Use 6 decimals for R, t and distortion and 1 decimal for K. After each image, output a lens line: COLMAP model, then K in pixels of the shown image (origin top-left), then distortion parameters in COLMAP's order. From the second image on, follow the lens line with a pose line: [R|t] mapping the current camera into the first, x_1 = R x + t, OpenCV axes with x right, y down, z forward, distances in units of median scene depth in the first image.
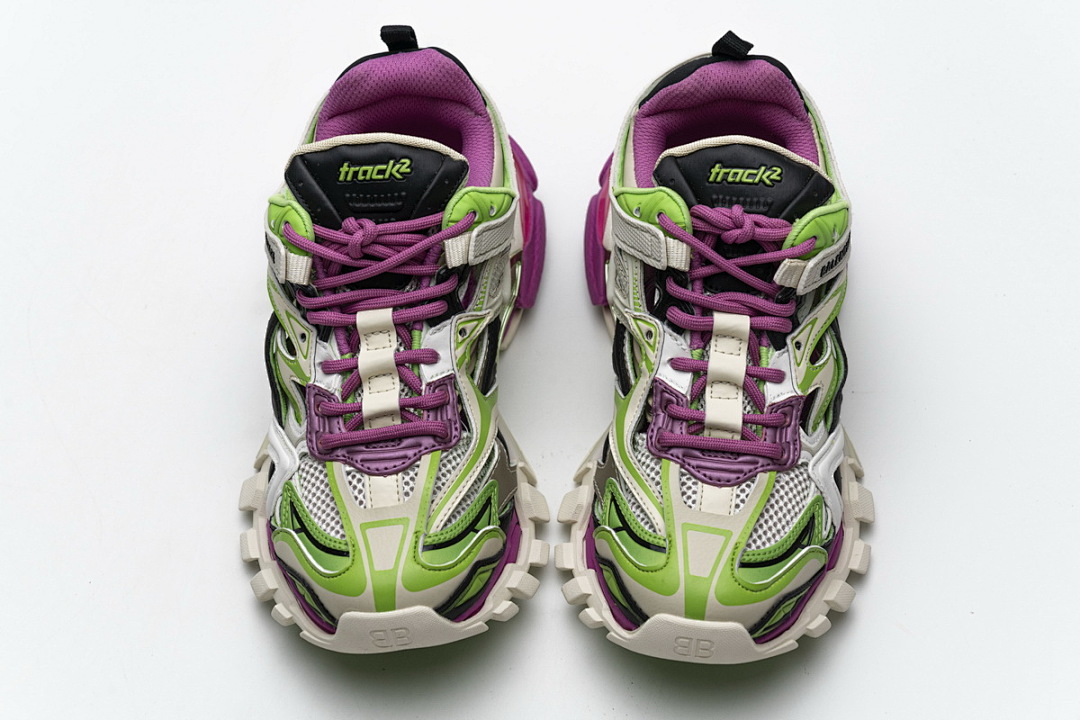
lens RADIAL K [[2101.8, 0, 540.6], [0, 2101.8, 363.4], [0, 0, 1]] dist [0.005117, 0.000000]
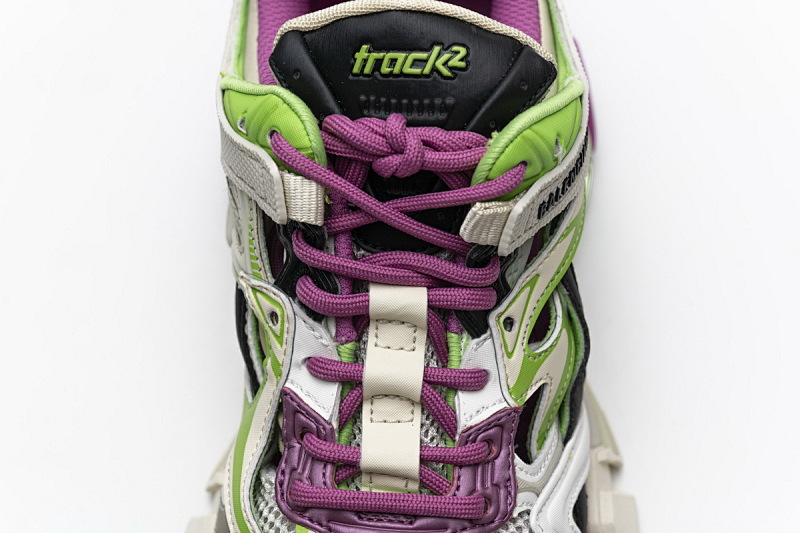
lens RADIAL K [[1556.9, 0, 400.2], [0, 1556.9, 258.2], [0, 0, 1]] dist [0.005117, 0.000000]
pose [[0.998771, -0.048198, -0.011577, 0.097574], [0.049286, 0.990521, 0.128215, -0.091336], [0.005287, -0.128628, 0.991679, 0.543334]]
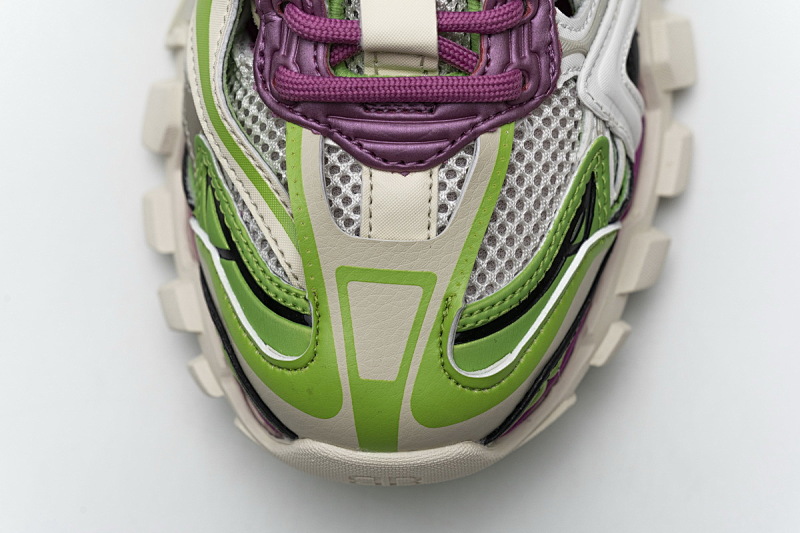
lens RADIAL K [[1556.9, 0, 400.5], [0, 1556.9, 266.9], [0, 0, 1]] dist [0.005117, 0.000000]
pose [[0.993002, -0.116540, -0.019127, 0.087273], [0.110367, 0.858096, 0.501489, -0.106653], [-0.042031, -0.500090, 0.864953, 0.656765]]
